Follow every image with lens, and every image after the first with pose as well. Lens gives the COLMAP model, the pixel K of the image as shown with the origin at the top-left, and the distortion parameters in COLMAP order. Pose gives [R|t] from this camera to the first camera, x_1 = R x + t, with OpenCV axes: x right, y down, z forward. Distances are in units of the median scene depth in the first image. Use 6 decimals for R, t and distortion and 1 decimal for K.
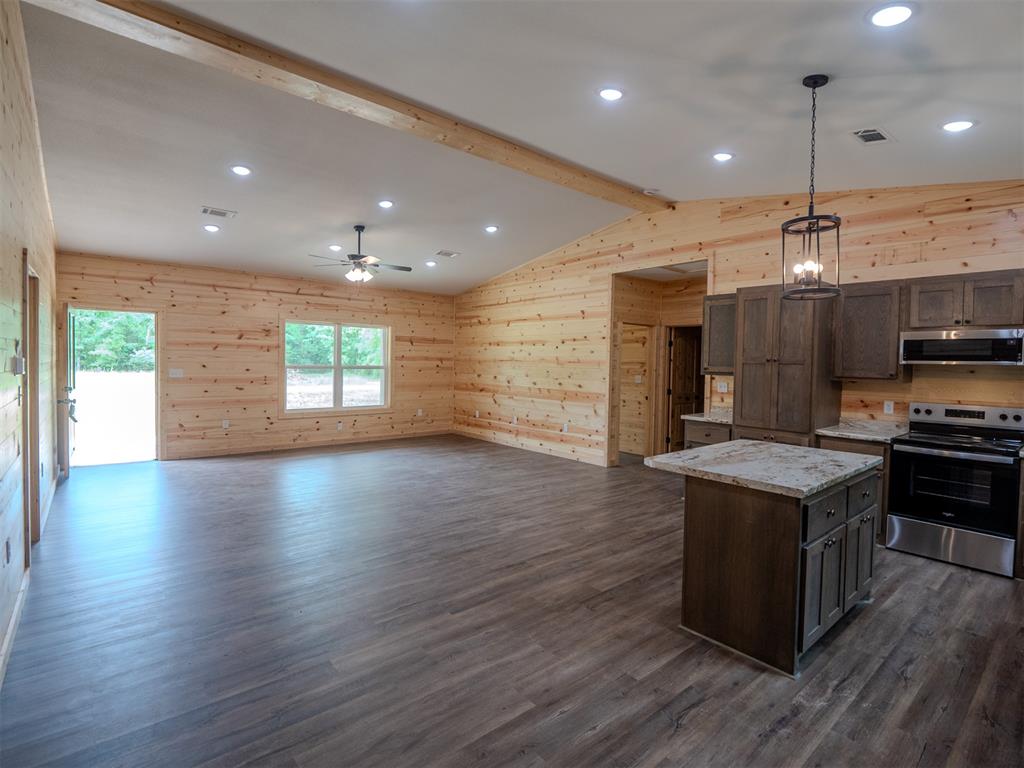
lens RADIAL K [[504.9, 0, 525.2], [0, 504.9, 374.1], [0, 0, 1]] dist [-0.009346, -0.003120]
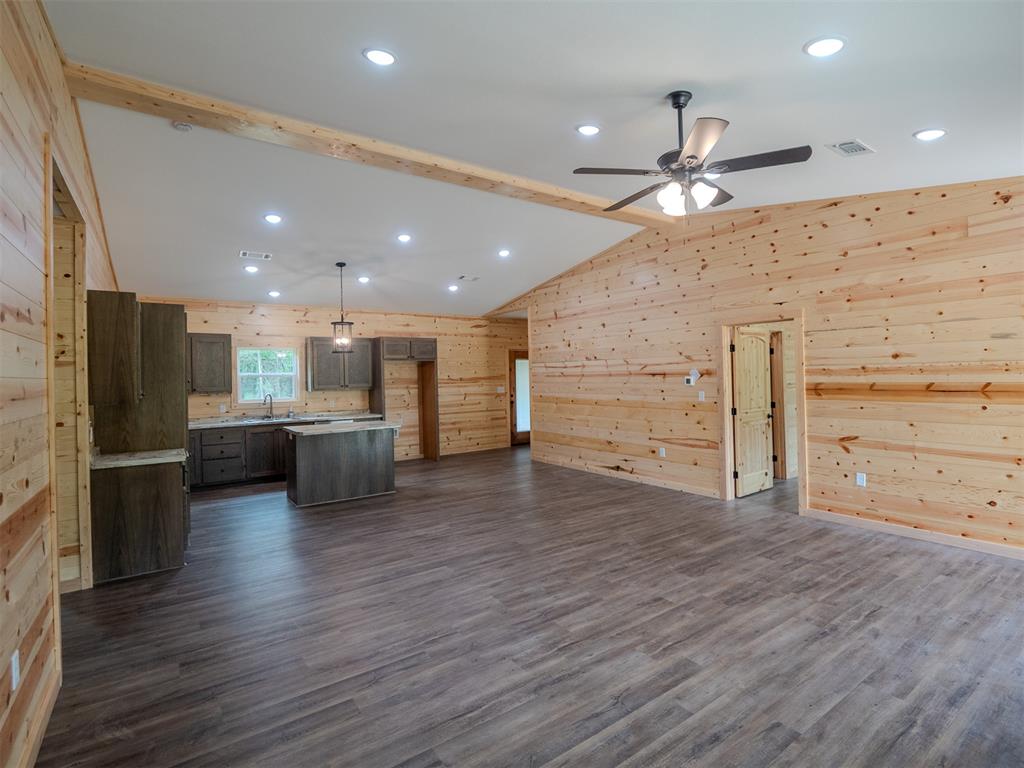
lens RADIAL K [[504.9, 0, 525.0], [0, 504.9, 371.7], [0, 0, 1]] dist [-0.009346, -0.003120]
pose [[-0.996378, 0.004224, 0.084925, -0.315734], [0.005949, 0.999781, 0.020070, -0.067862], [-0.084821, 0.020502, -0.996185, 2.063519]]
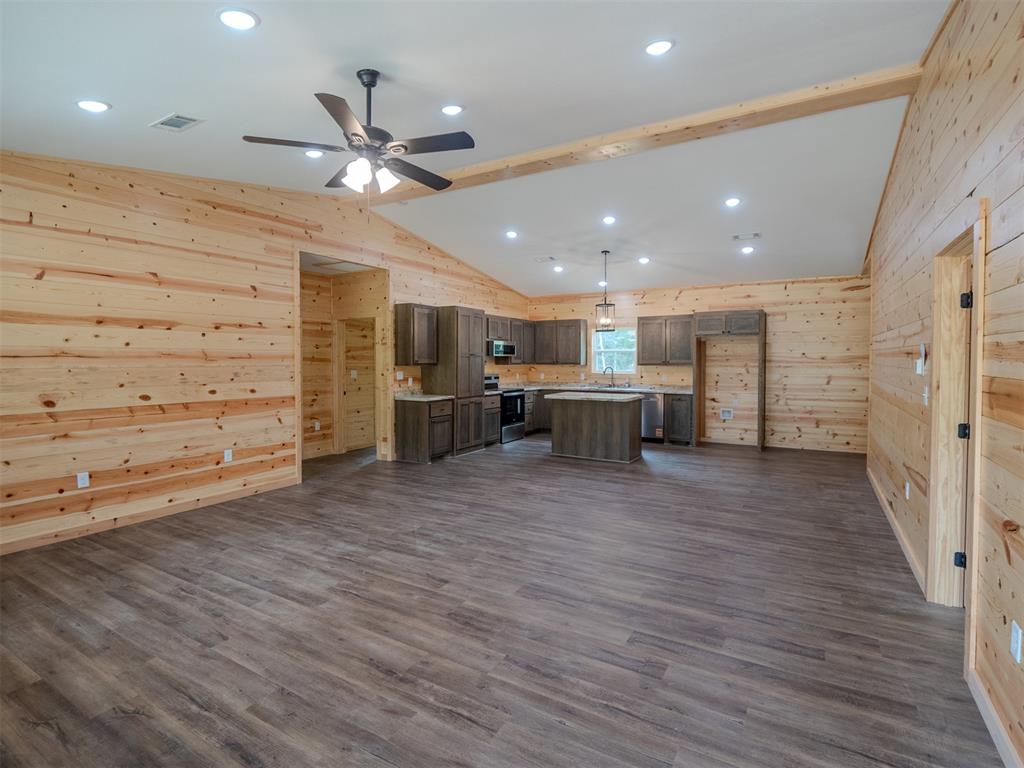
lens RADIAL K [[504.9, 0, 524.5], [0, 504.9, 373.5], [0, 0, 1]] dist [-0.009346, -0.003120]
pose [[-0.335541, -0.044010, 0.940997, -1.151909], [0.019462, 0.998371, 0.053632, -0.052143], [-0.941825, 0.036309, -0.334137, 1.440406]]
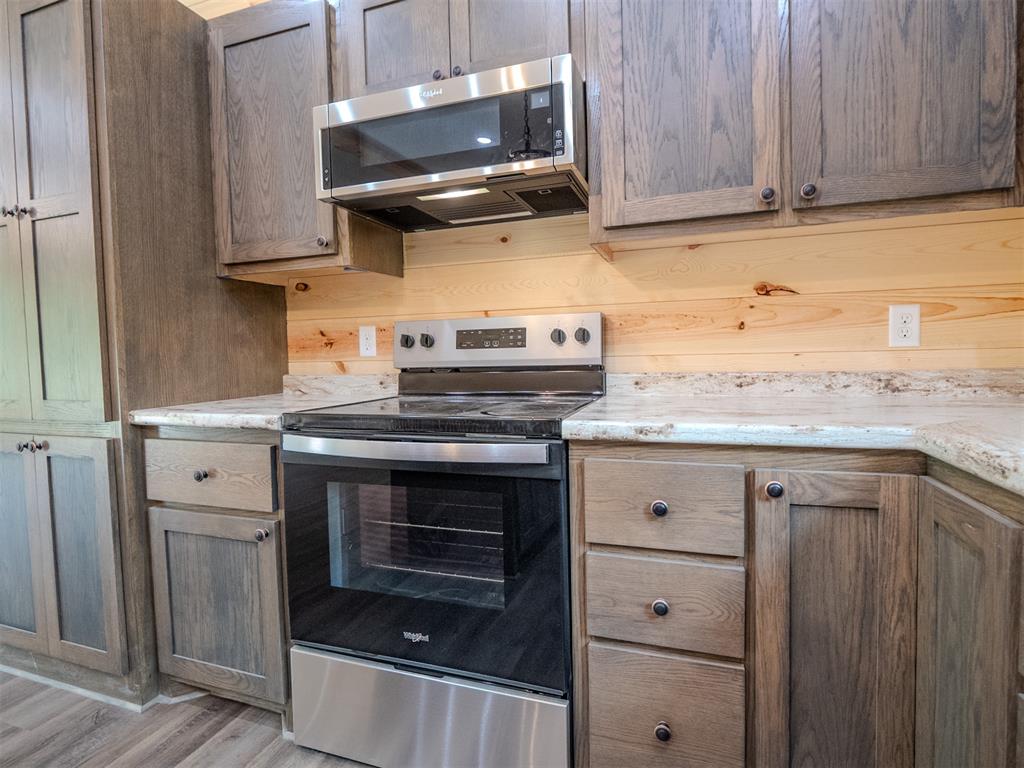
lens RADIAL K [[504.9, 0, 525.6], [0, 504.9, 373.5], [0, 0, 1]] dist [-0.009346, -0.003120]
pose [[0.853996, -0.060777, 0.516717, 0.621953], [0.052655, 0.998151, 0.030379, 0.088468], [-0.517608, 0.001265, 0.855617, 0.570825]]
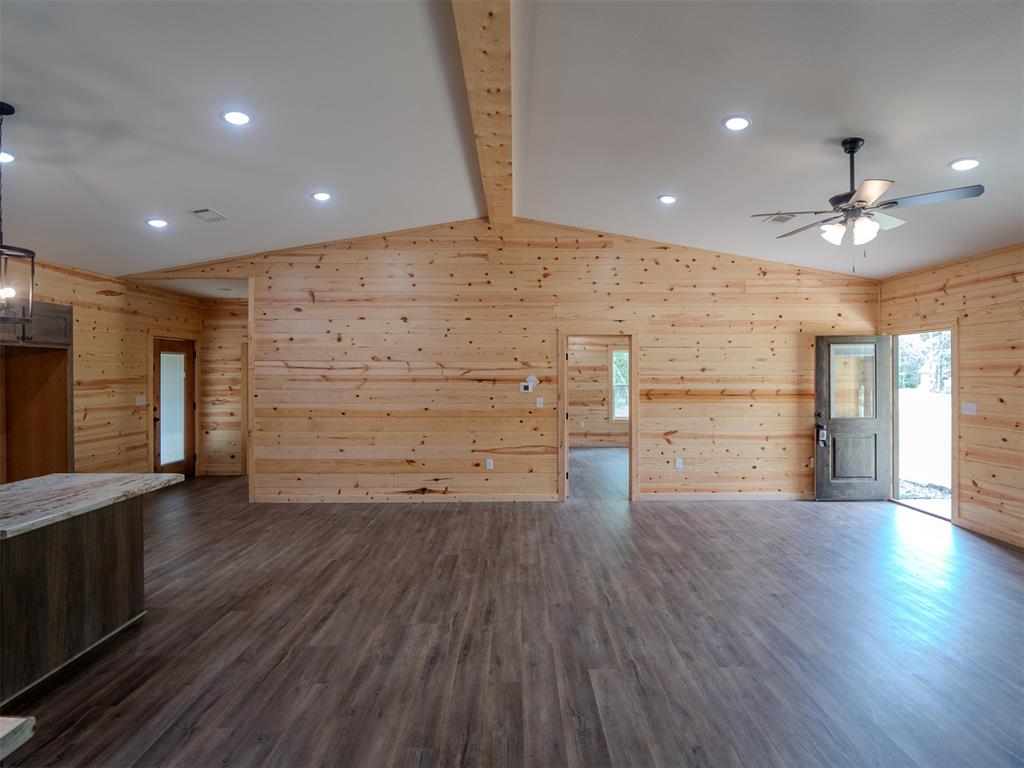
lens RADIAL K [[504.9, 0, 526.3], [0, 504.9, 372.9], [0, 0, 1]] dist [-0.009346, -0.003120]
pose [[-0.635211, -0.016795, -0.772156, 0.408054], [-0.031248, 0.999504, 0.003966, -0.056667], [0.771706, 0.026647, -0.635421, 1.507828]]
